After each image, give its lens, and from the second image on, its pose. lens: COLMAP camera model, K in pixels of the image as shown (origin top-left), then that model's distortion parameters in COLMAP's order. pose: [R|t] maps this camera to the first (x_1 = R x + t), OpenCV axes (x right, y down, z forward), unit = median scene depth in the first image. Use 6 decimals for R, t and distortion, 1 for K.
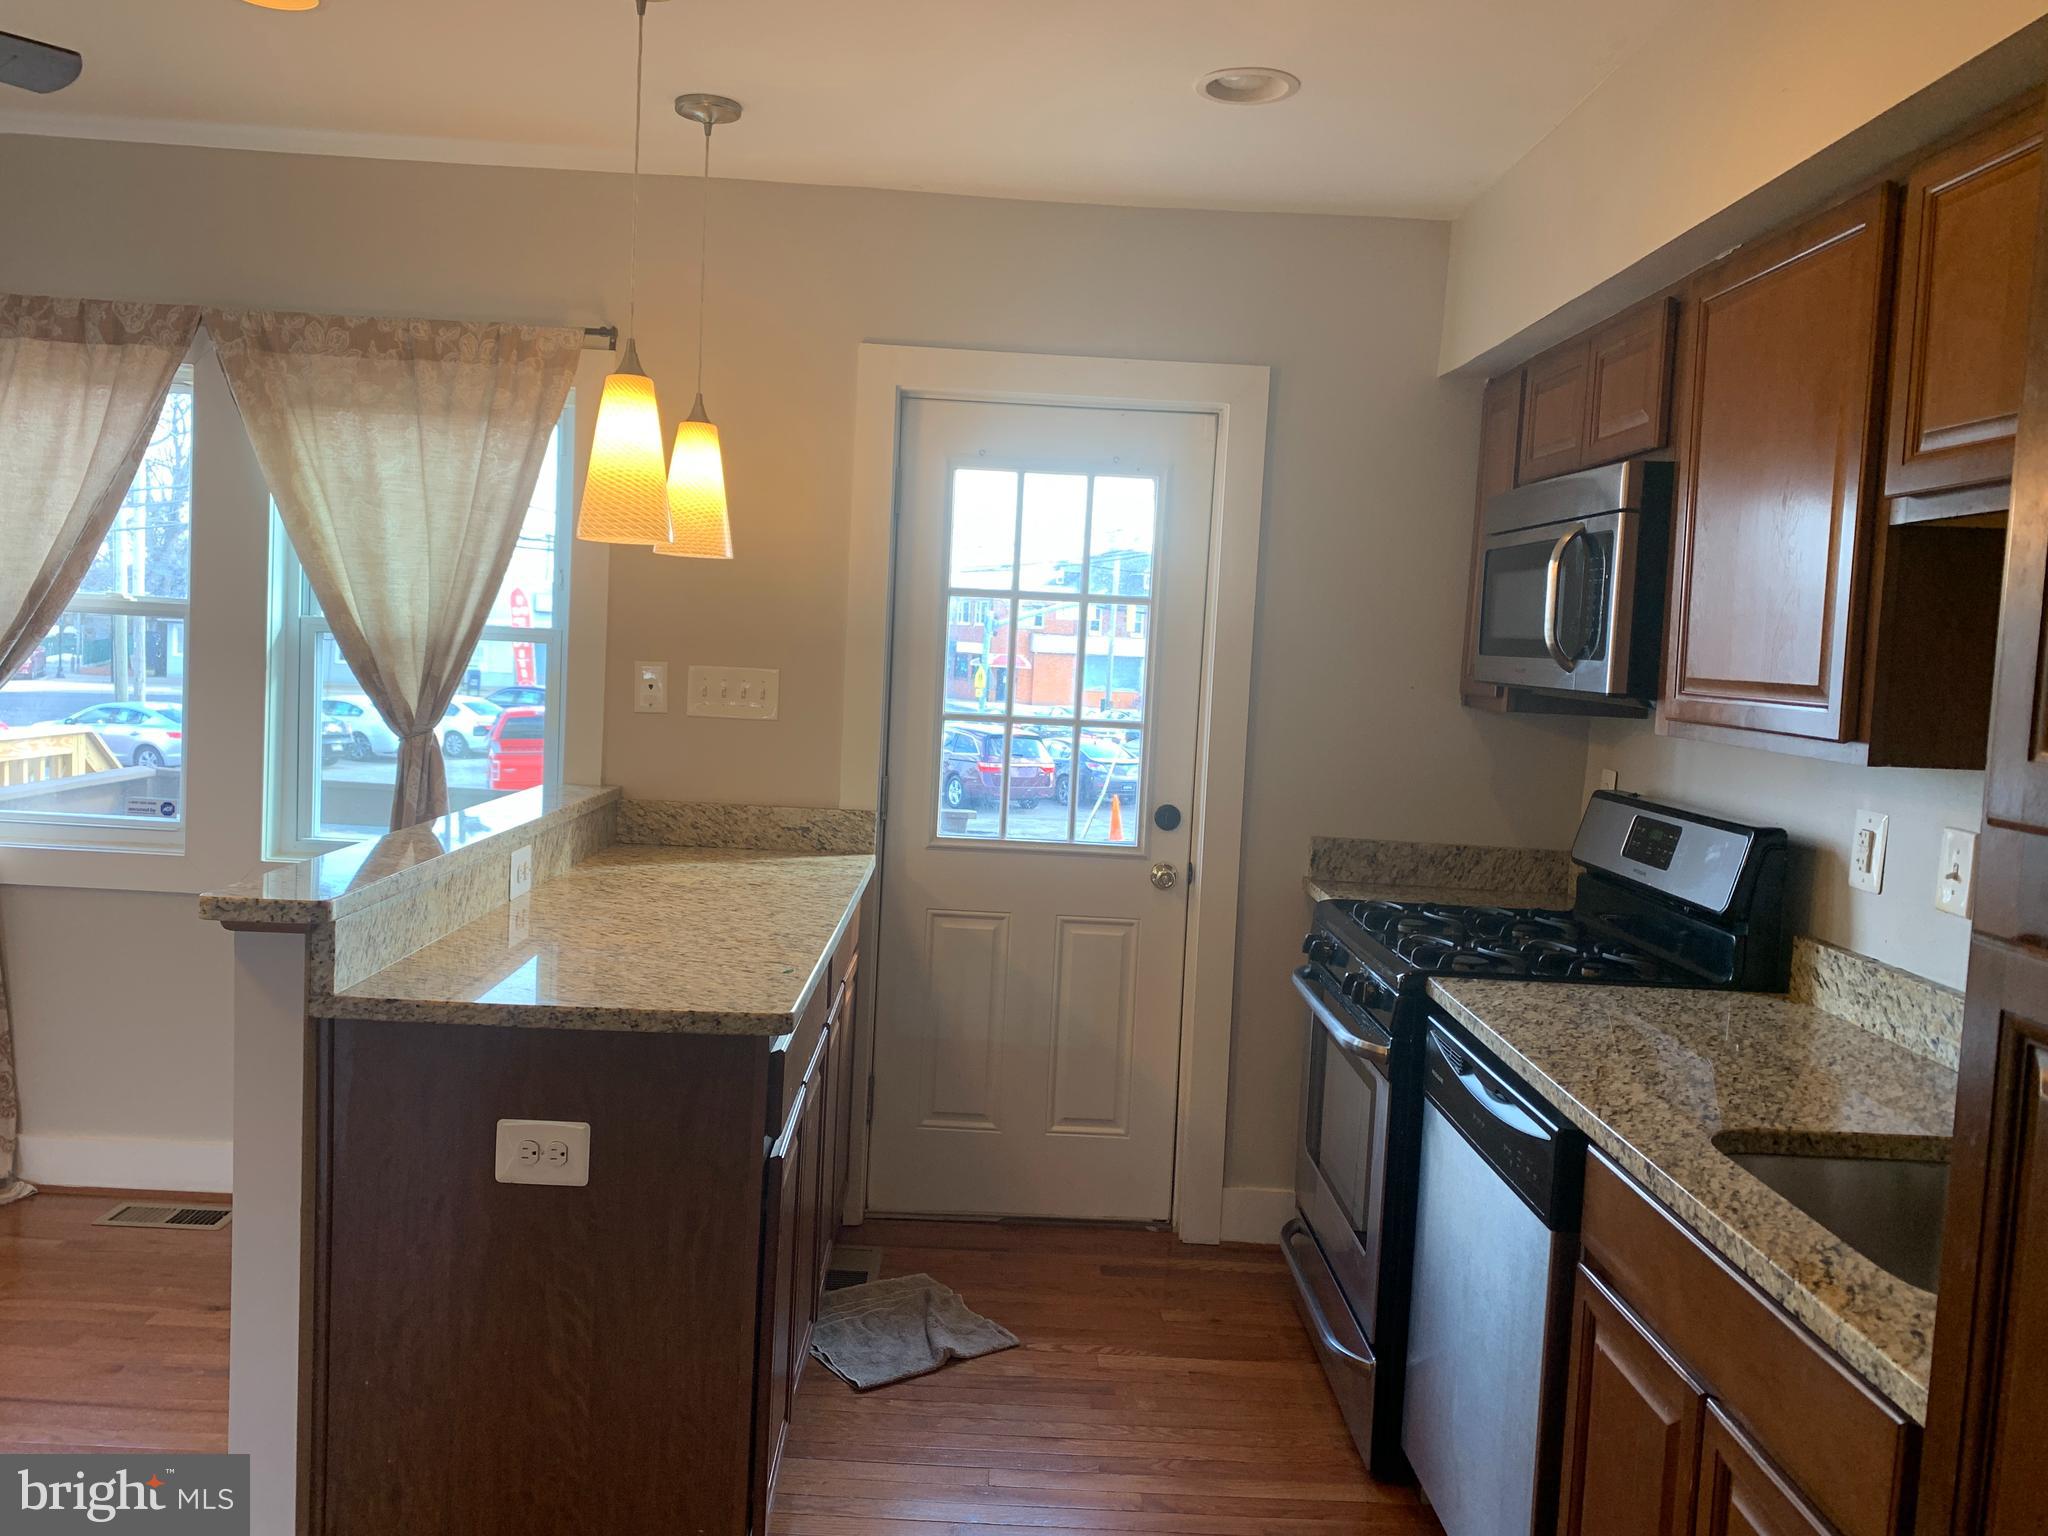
lens RADIAL K [[1577.0, 0, 1025.0], [0, 1577.0, 760.6], [0, 0, 1]] dist [0.039226, -0.085125]
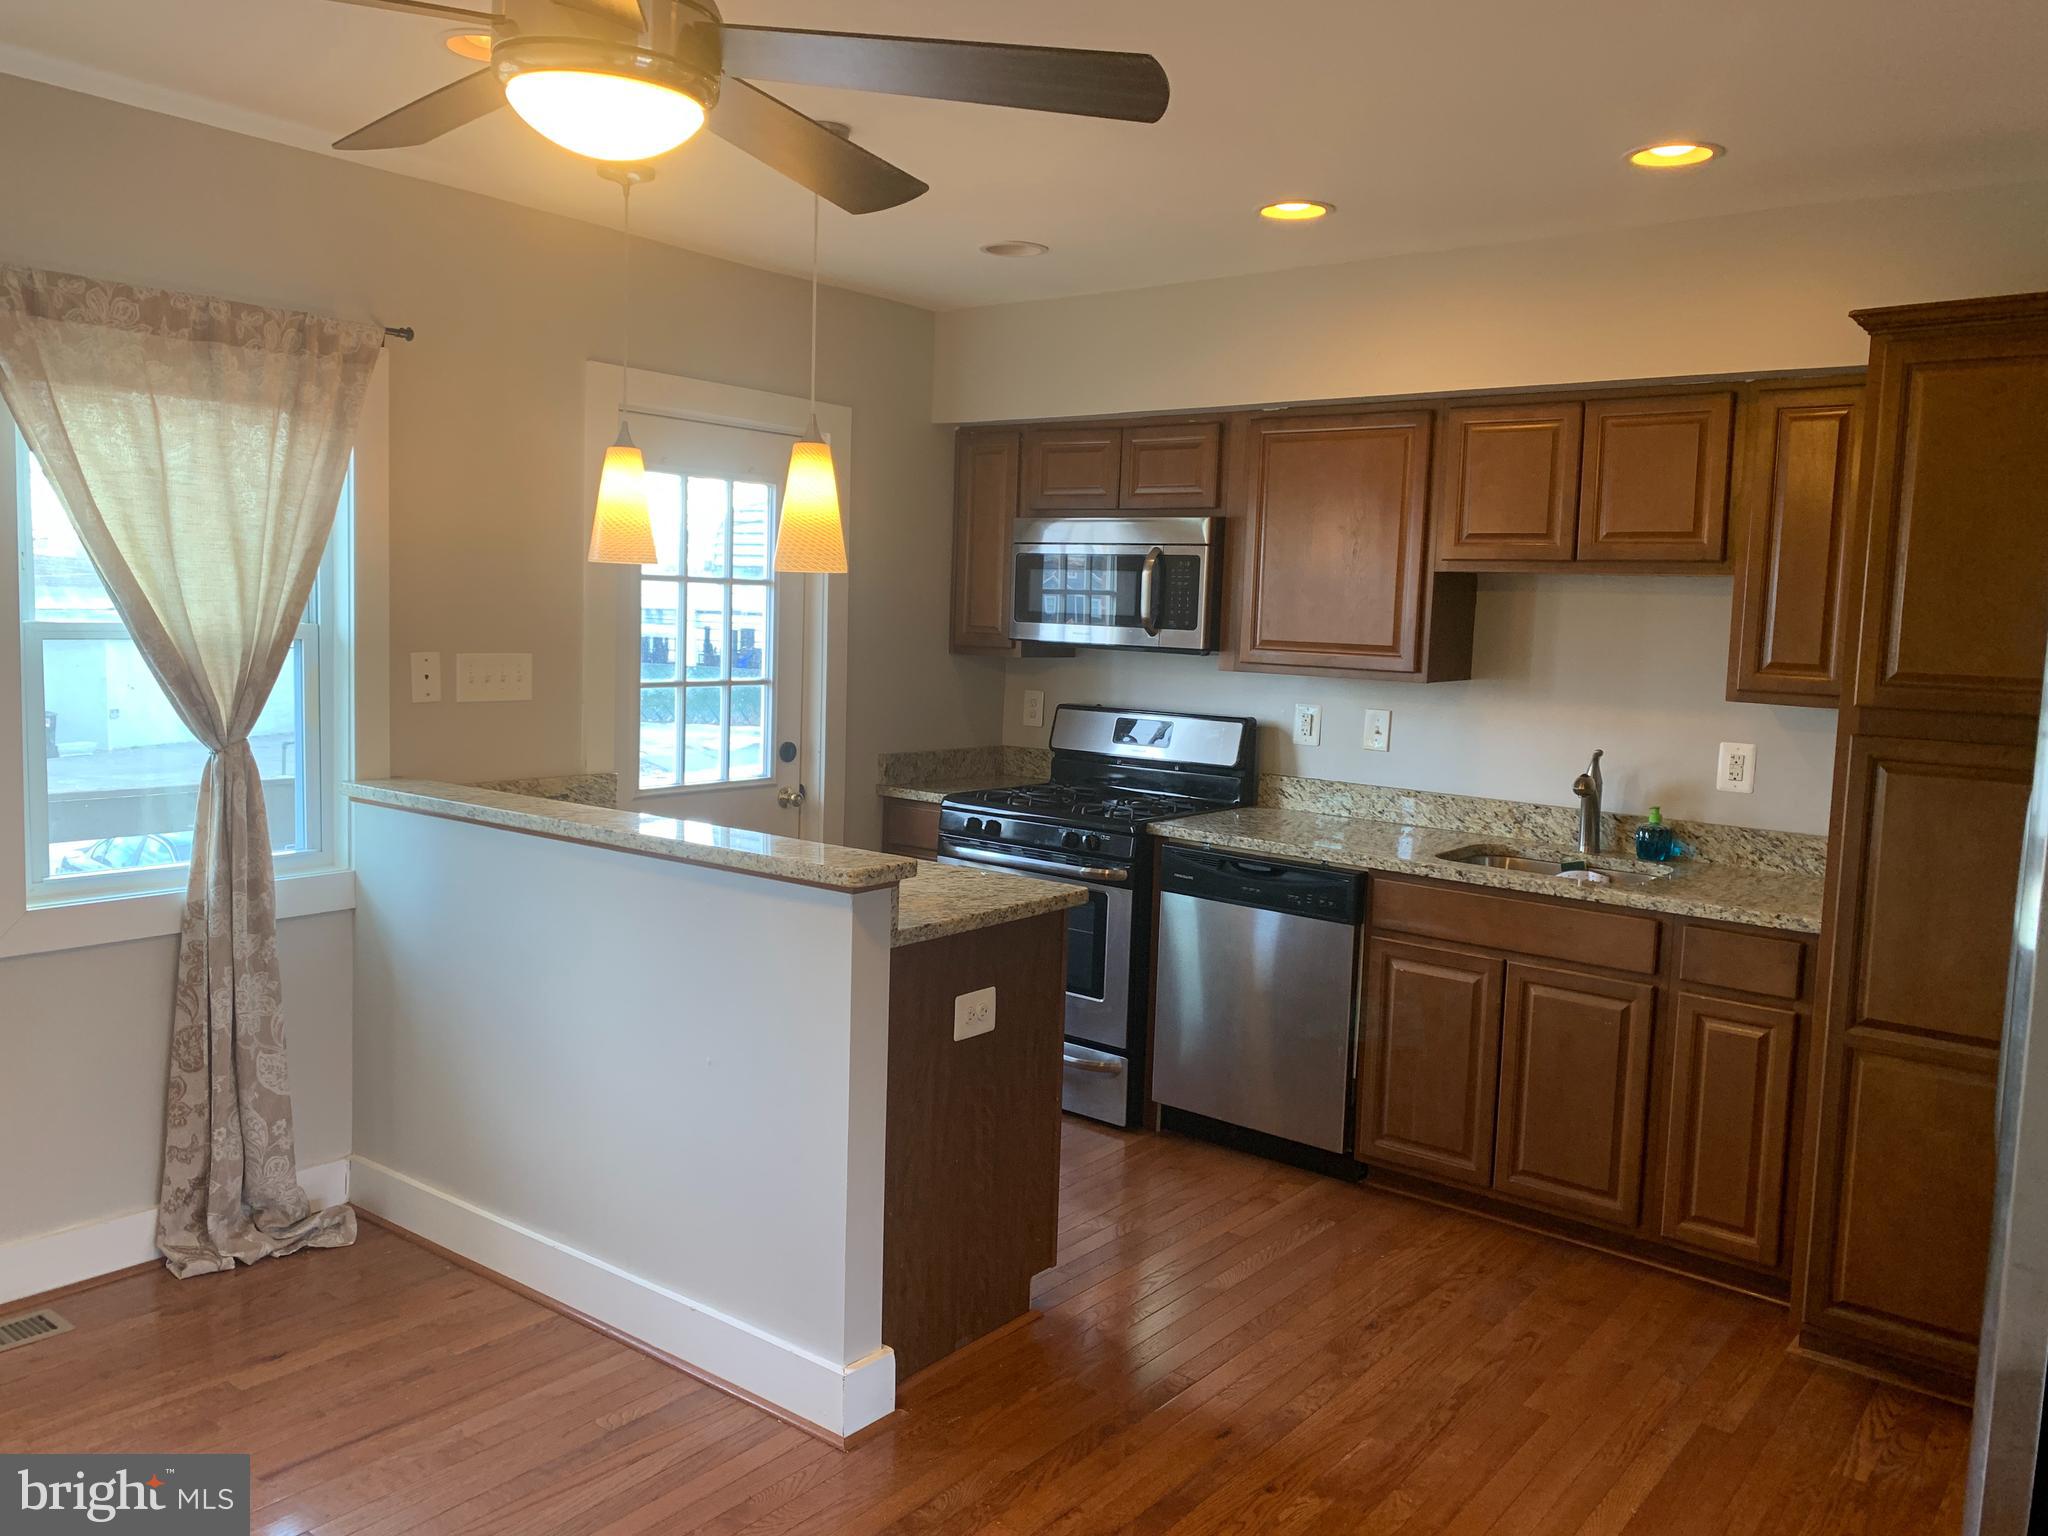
lens RADIAL K [[1577.0, 0, 1021.4], [0, 1577.0, 759.1], [0, 0, 1]] dist [0.039226, -0.085125]
pose [[0.618789, -0.106098, 0.778359, -0.840913], [0.056617, 0.994284, 0.090520, -0.067536], [-0.783514, -0.011945, 0.621259, 0.049525]]
